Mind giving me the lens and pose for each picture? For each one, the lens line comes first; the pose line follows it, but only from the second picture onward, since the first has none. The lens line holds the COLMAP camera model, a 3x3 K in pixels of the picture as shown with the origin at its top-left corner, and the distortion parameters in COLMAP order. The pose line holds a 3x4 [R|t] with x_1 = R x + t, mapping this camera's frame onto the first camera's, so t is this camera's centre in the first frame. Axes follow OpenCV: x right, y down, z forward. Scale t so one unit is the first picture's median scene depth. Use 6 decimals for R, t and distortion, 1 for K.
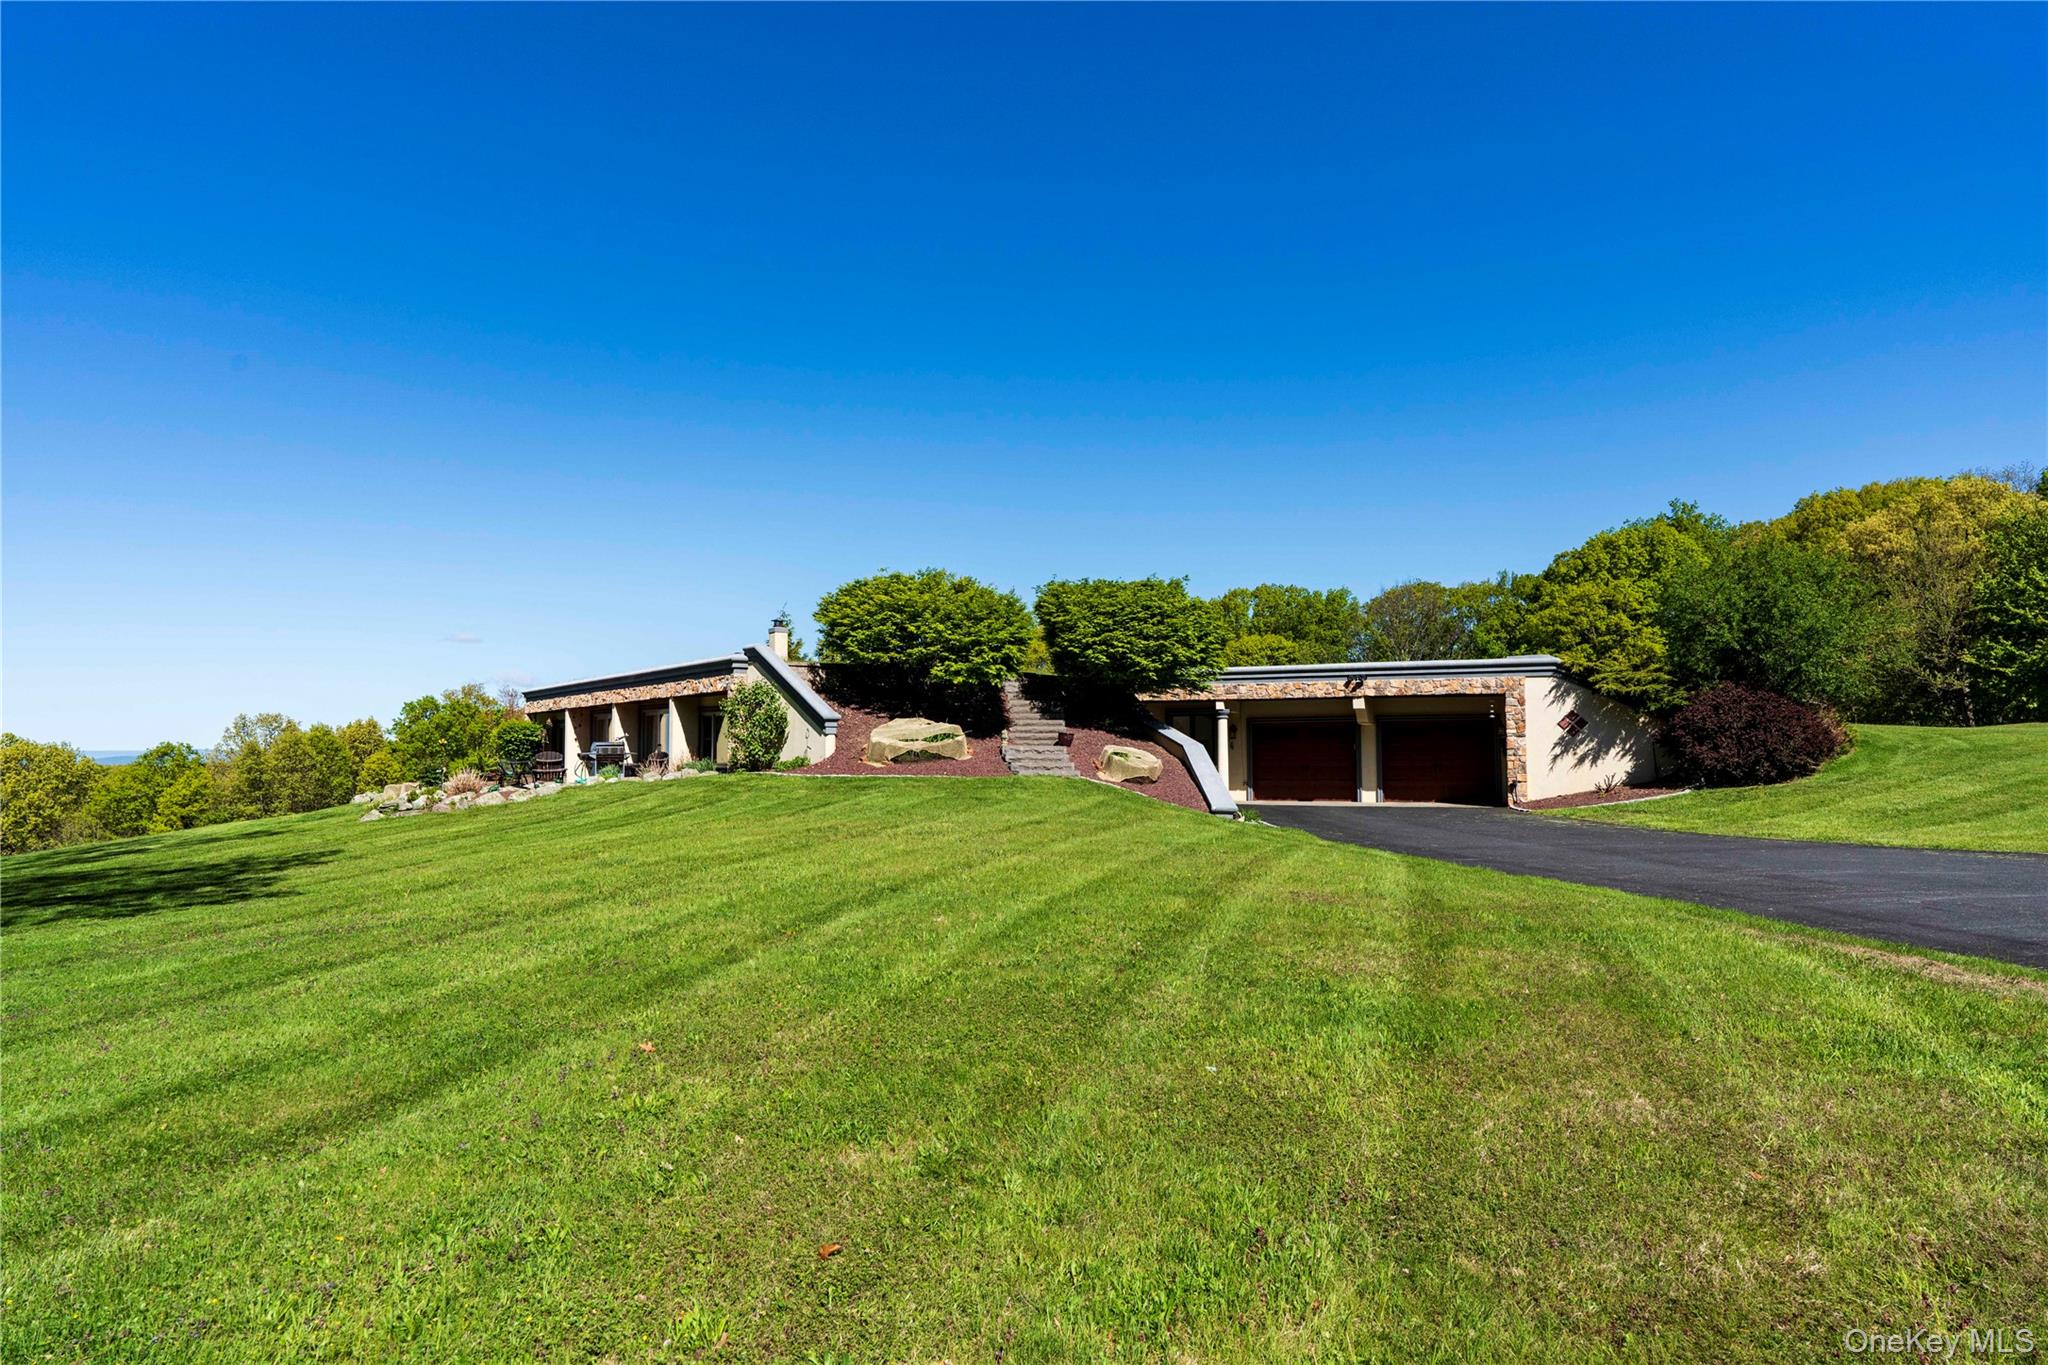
lens RADIAL K [[1124.0, 0, 1022.0], [0, 1124.0, 696.0], [0, 0, 1]] dist [-0.007091, -0.000645]
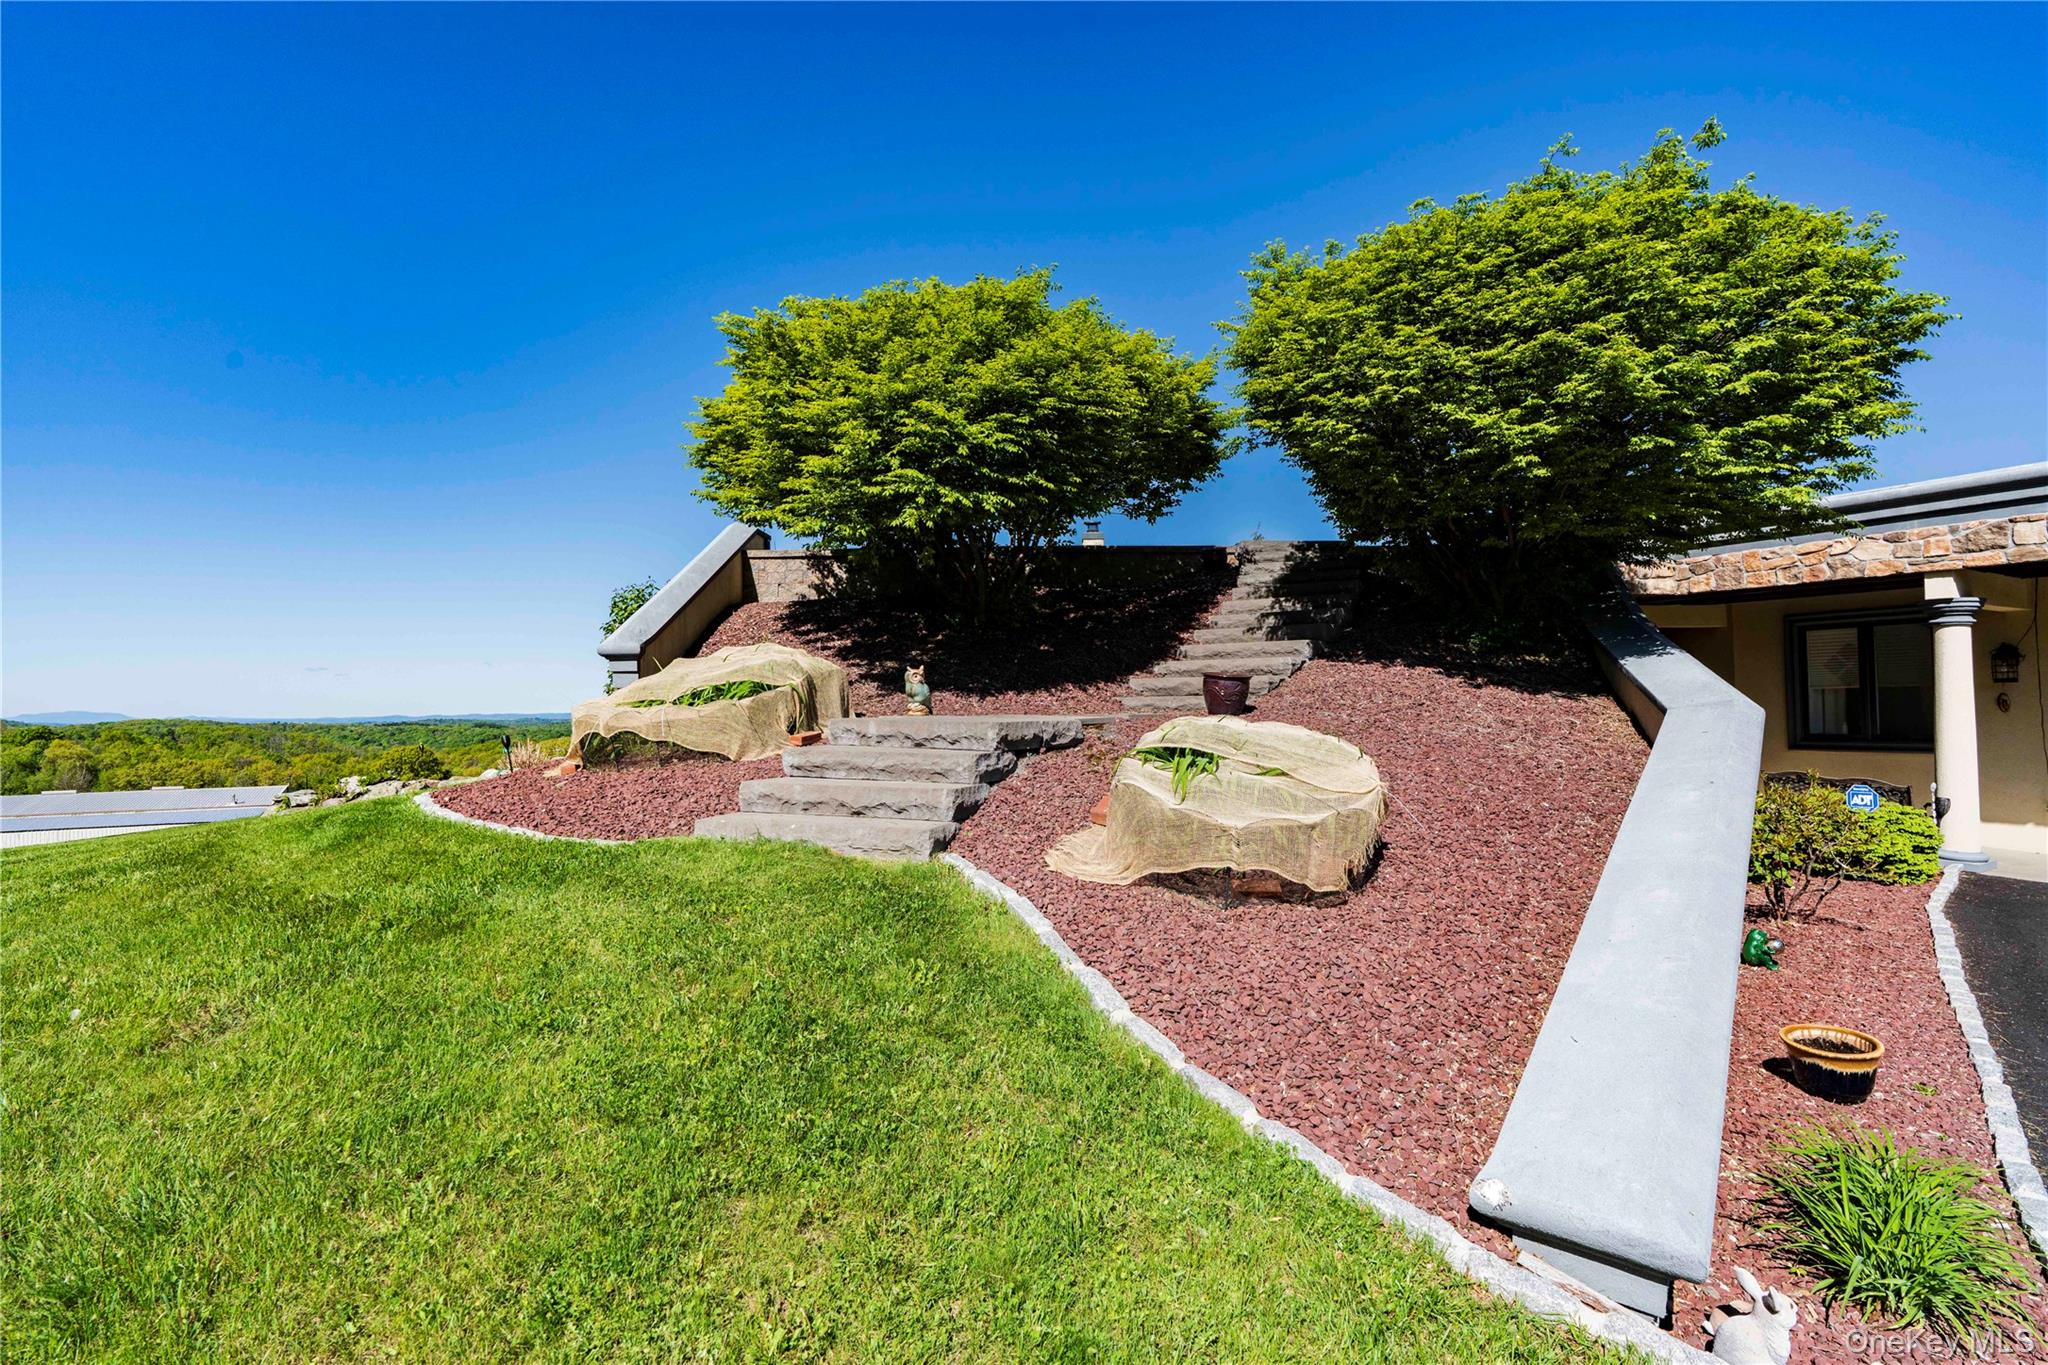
lens RADIAL K [[986.1, 0, 1016.5], [0, 986.1, 690.5], [0, 0, 1]] dist [-0.008215, -0.000944]
pose [[0.791158, -0.013845, -0.611455, 0.145316], [0.035129, 0.999122, 0.022831, 0.024827], [0.610602, -0.039543, 0.790949, 0.632619]]
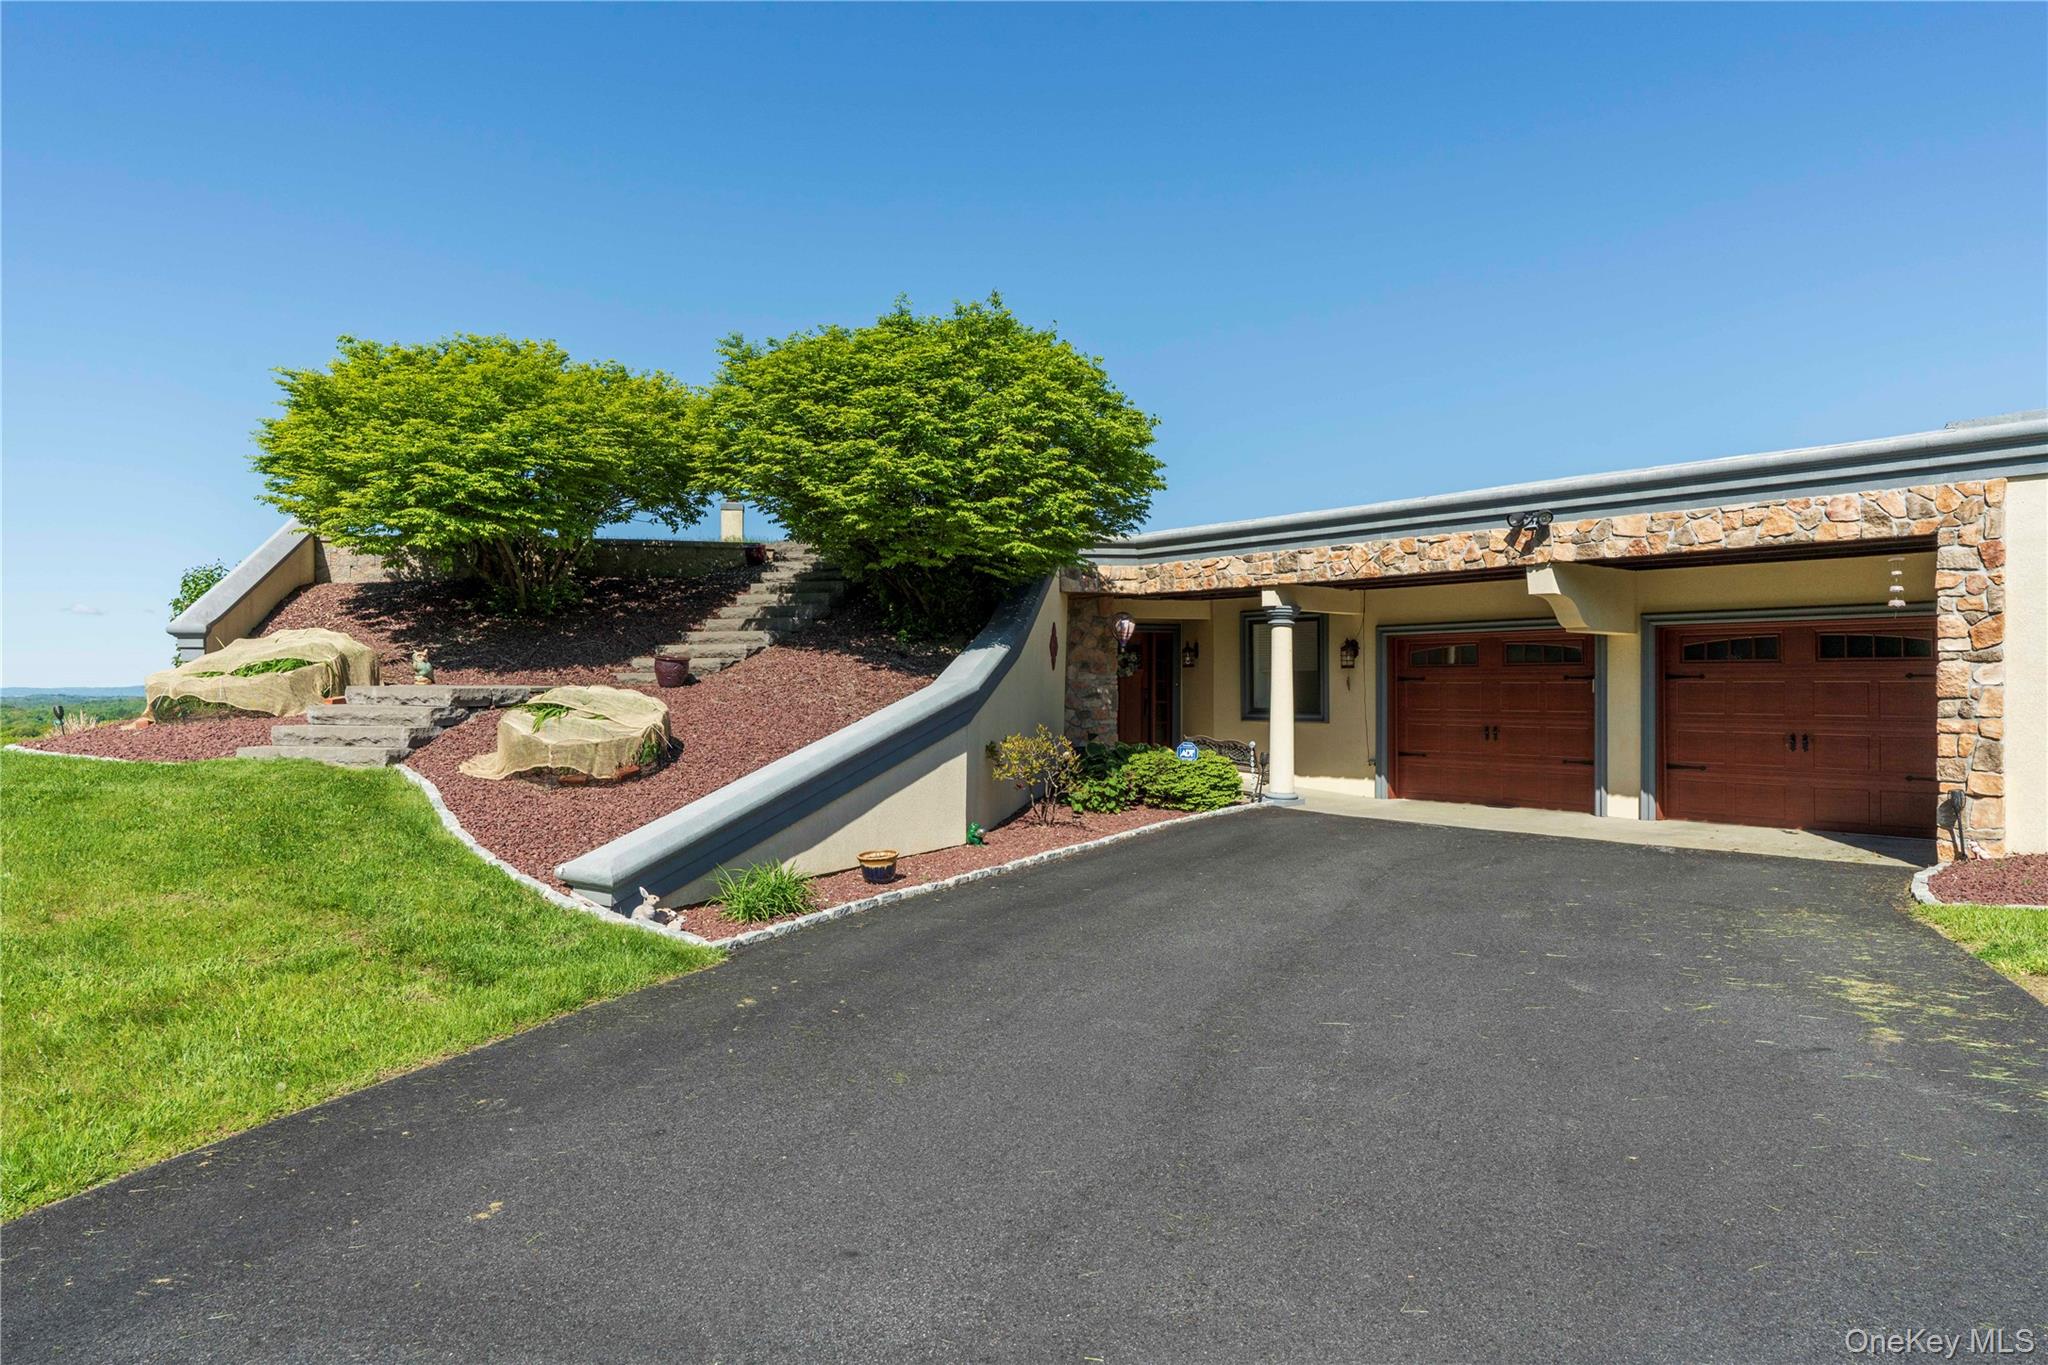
lens RADIAL K [[1294.0, 0, 1024.8], [0, 1294.0, 664.0], [0, 0, 1]] dist [0.004818, 0.003472]
pose [[0.891130, -0.004811, -0.453722, 0.354770], [0.019292, 0.999441, 0.027294, 0.020552], [0.453338, -0.033076, 0.890725, 0.512197]]
